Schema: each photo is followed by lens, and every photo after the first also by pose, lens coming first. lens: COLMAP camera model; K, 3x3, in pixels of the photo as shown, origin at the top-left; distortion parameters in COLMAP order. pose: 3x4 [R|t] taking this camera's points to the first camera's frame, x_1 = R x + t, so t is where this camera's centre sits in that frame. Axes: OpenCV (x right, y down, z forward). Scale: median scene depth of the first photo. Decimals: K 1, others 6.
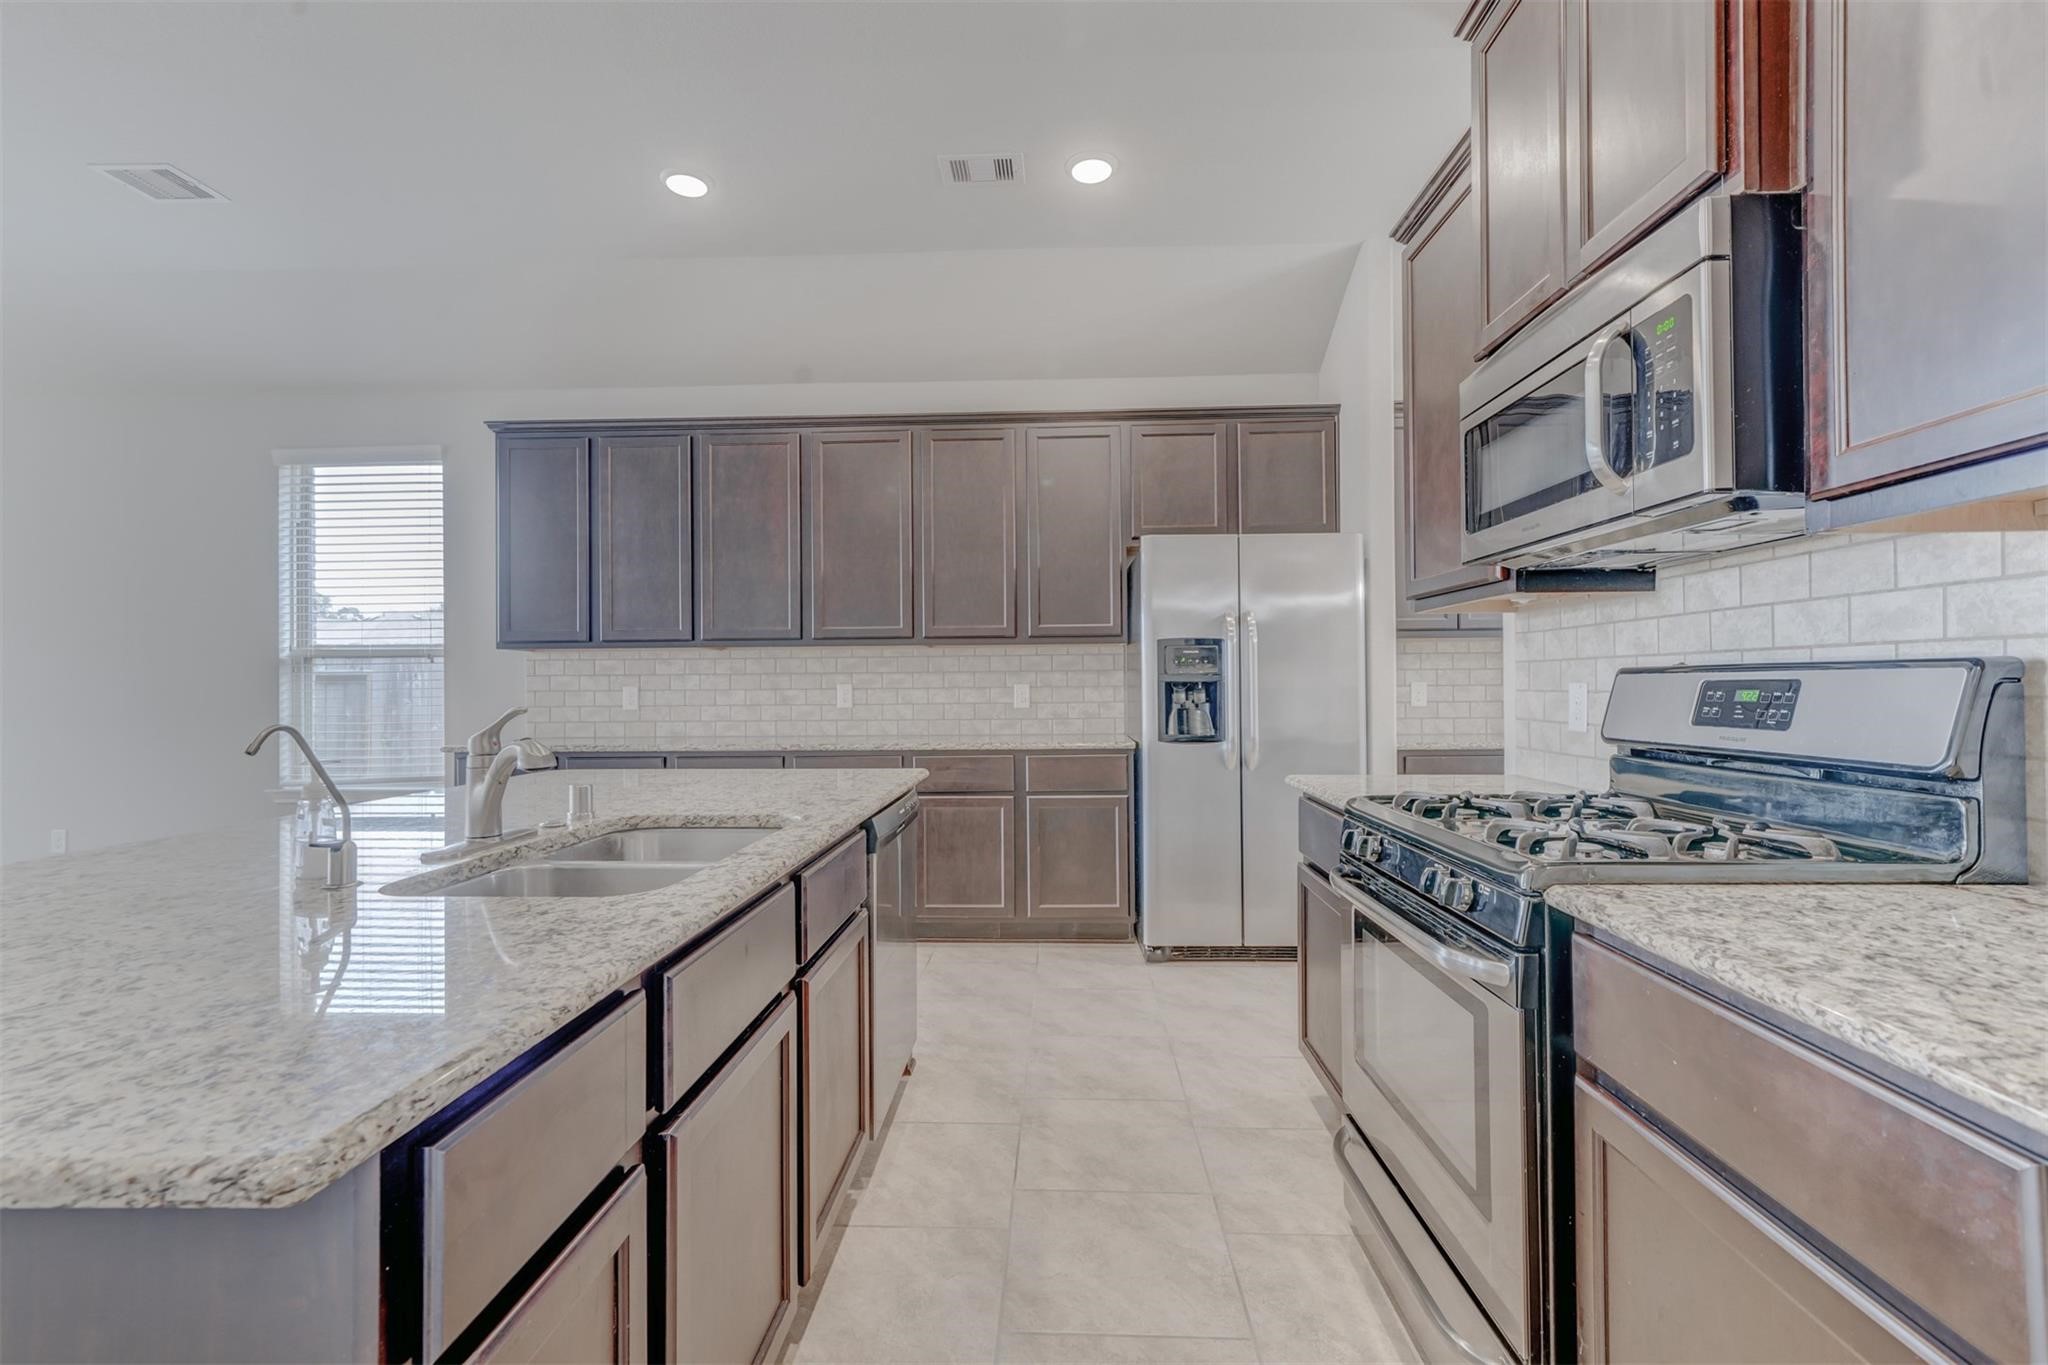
lens RADIAL K [[879.3, 0, 1051.2], [0, 879.3, 678.4], [0, 0, 1]] dist [0.006428, -0.000760]
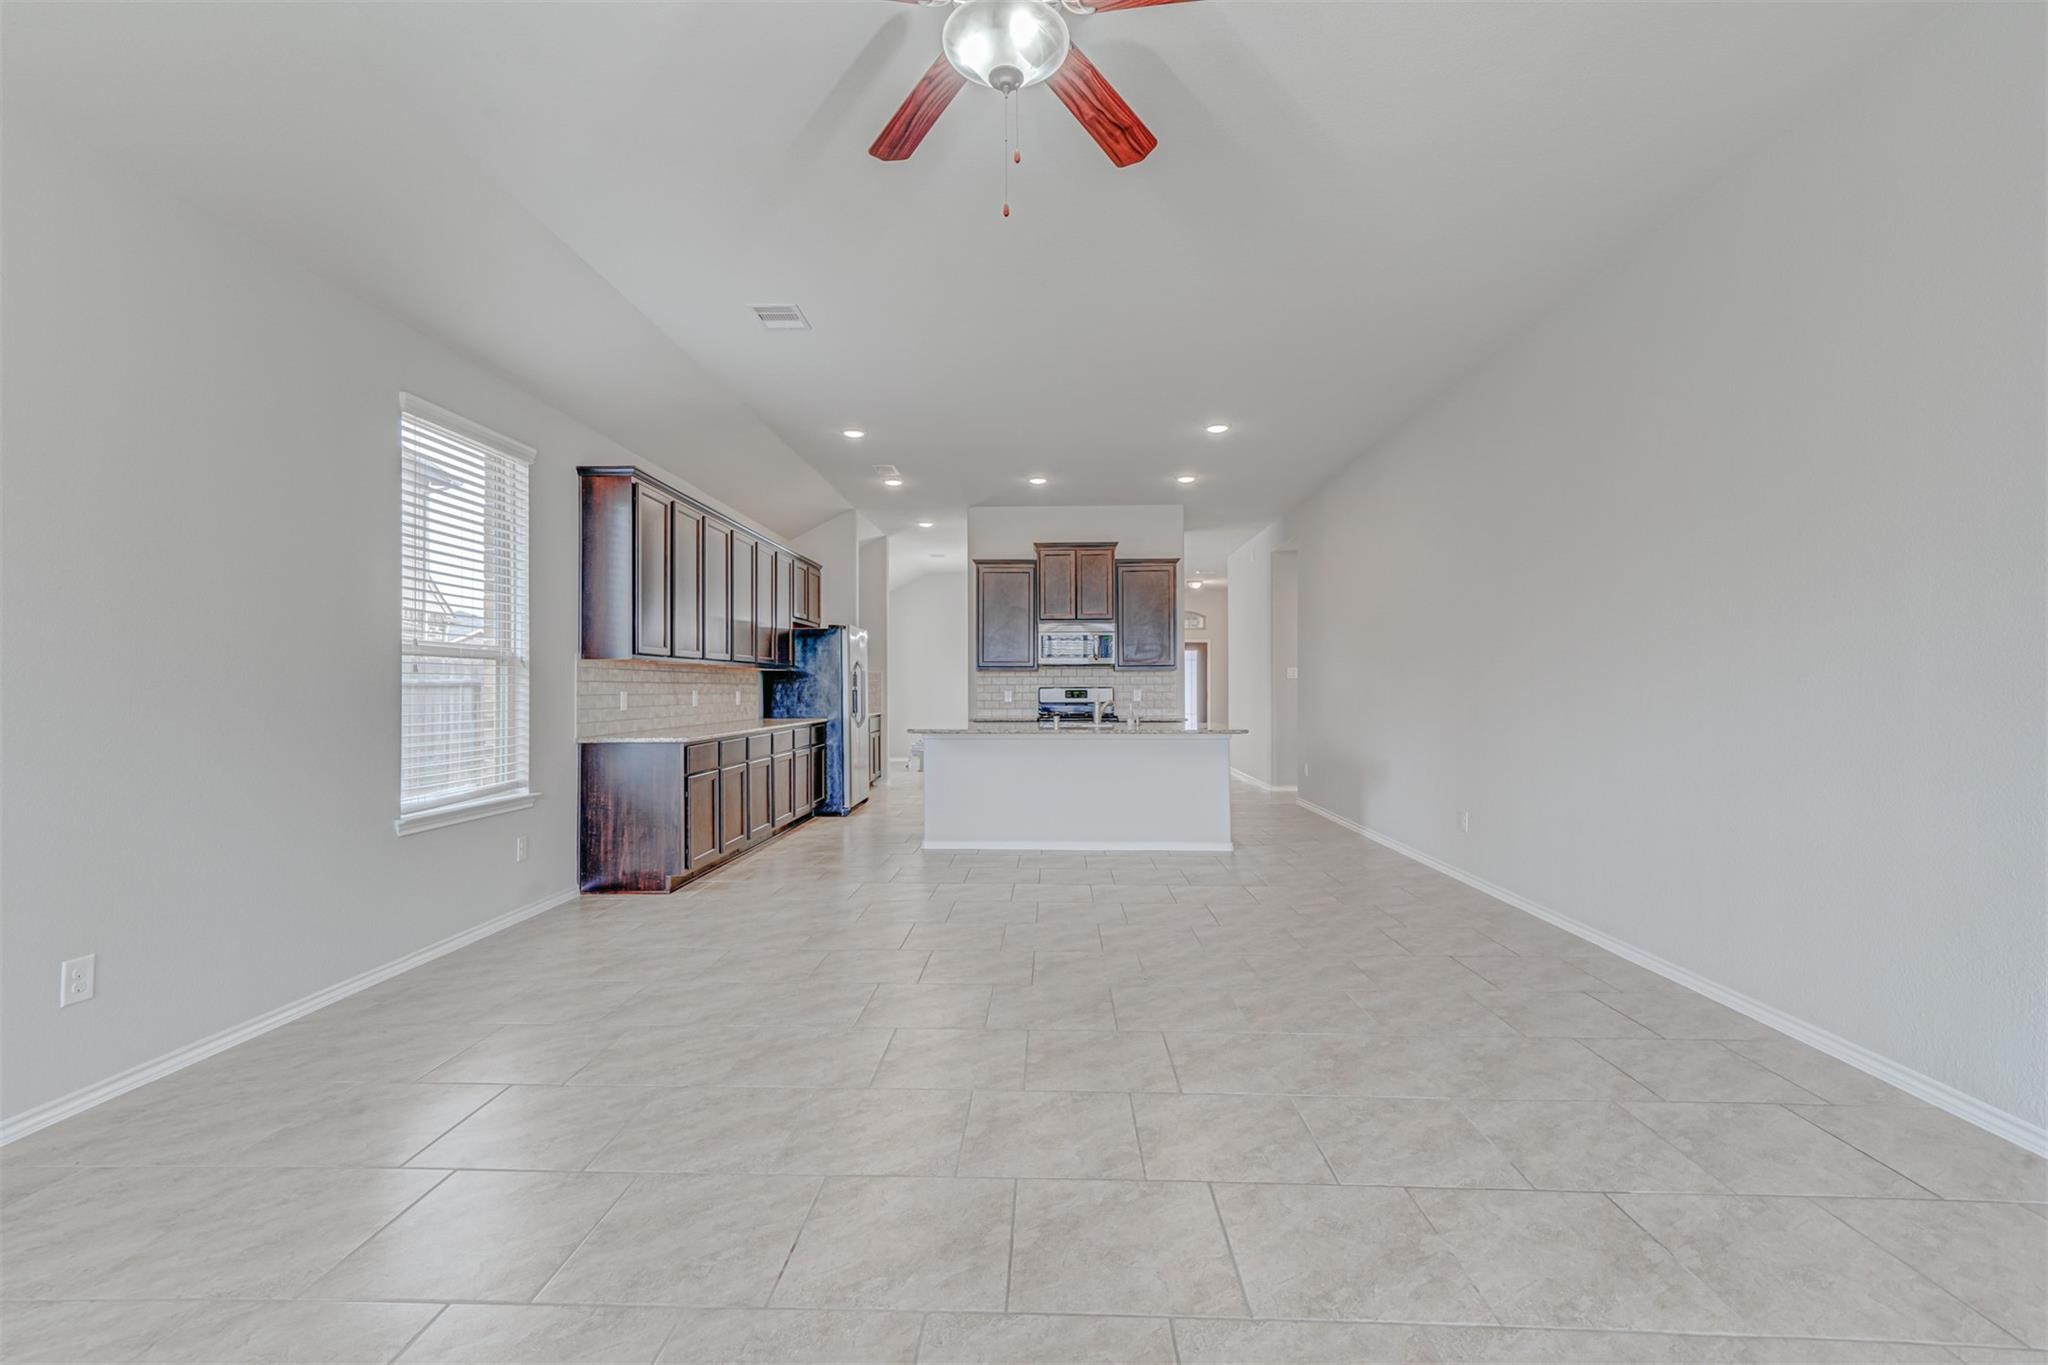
lens RADIAL K [[879.3, 0, 1020.5], [0, 879.3, 673.7], [0, 0, 1]] dist [0.006428, -0.000760]
pose [[0.006388, 0.024861, 0.999671, -1.723397], [-0.002734, 0.999688, -0.024844, 0.013557], [-0.999976, -0.002574, 0.006454, 0.446537]]
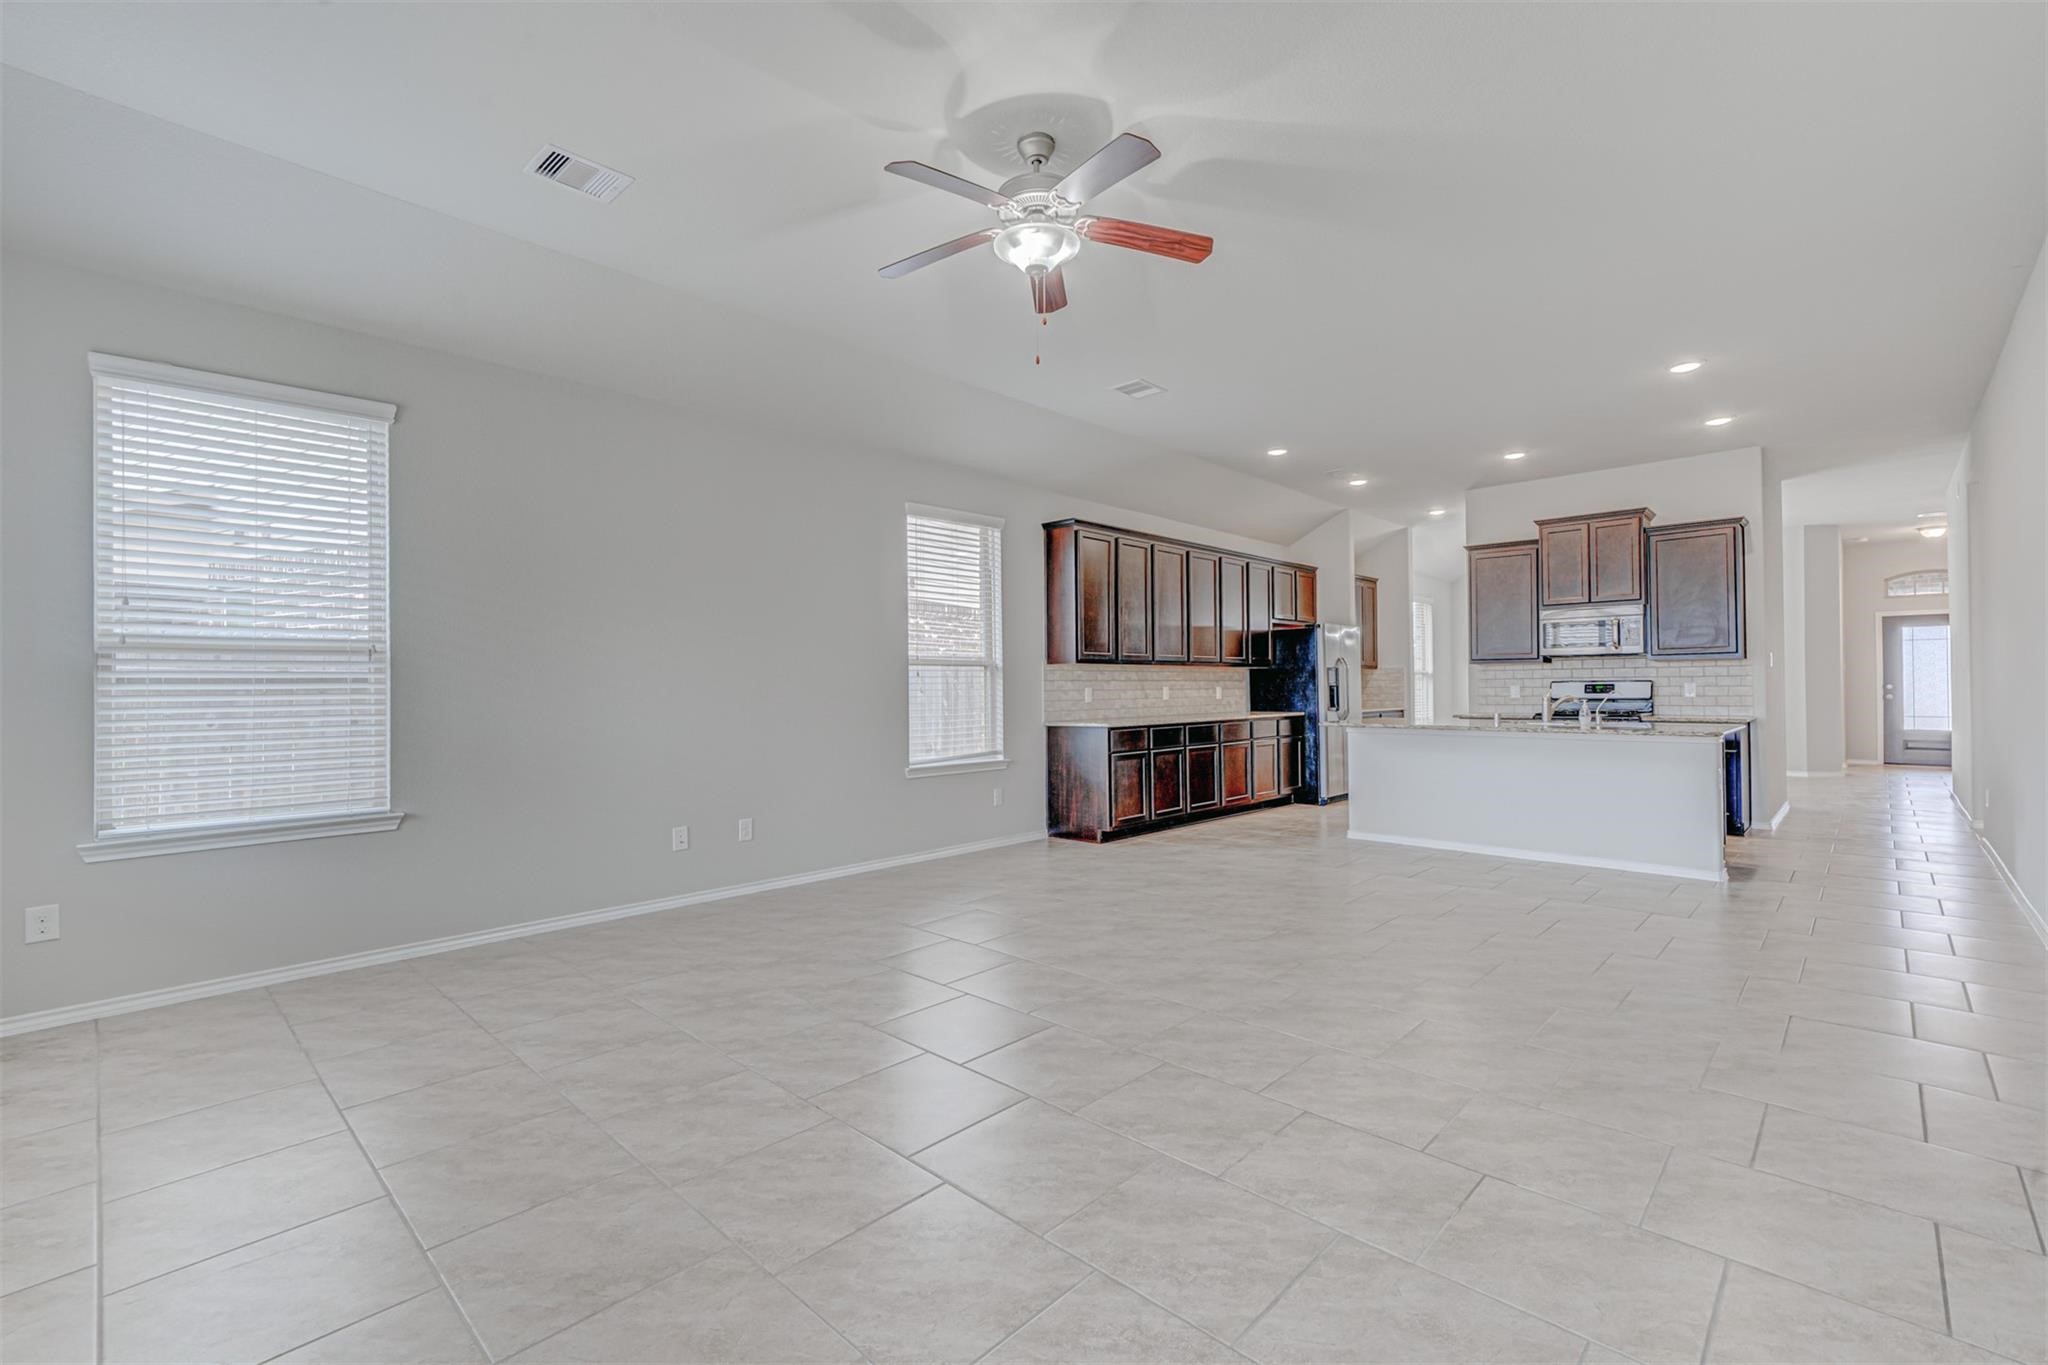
lens RADIAL K [[879.3, 0, 1019.2], [0, 879.3, 675.2], [0, 0, 1]] dist [0.006428, -0.000760]
pose [[0.667577, 0.011962, 0.744445, -1.775967], [-0.000999, 0.999884, -0.015170, 0.010872], [-0.744540, 0.009384, 0.667511, 0.027756]]
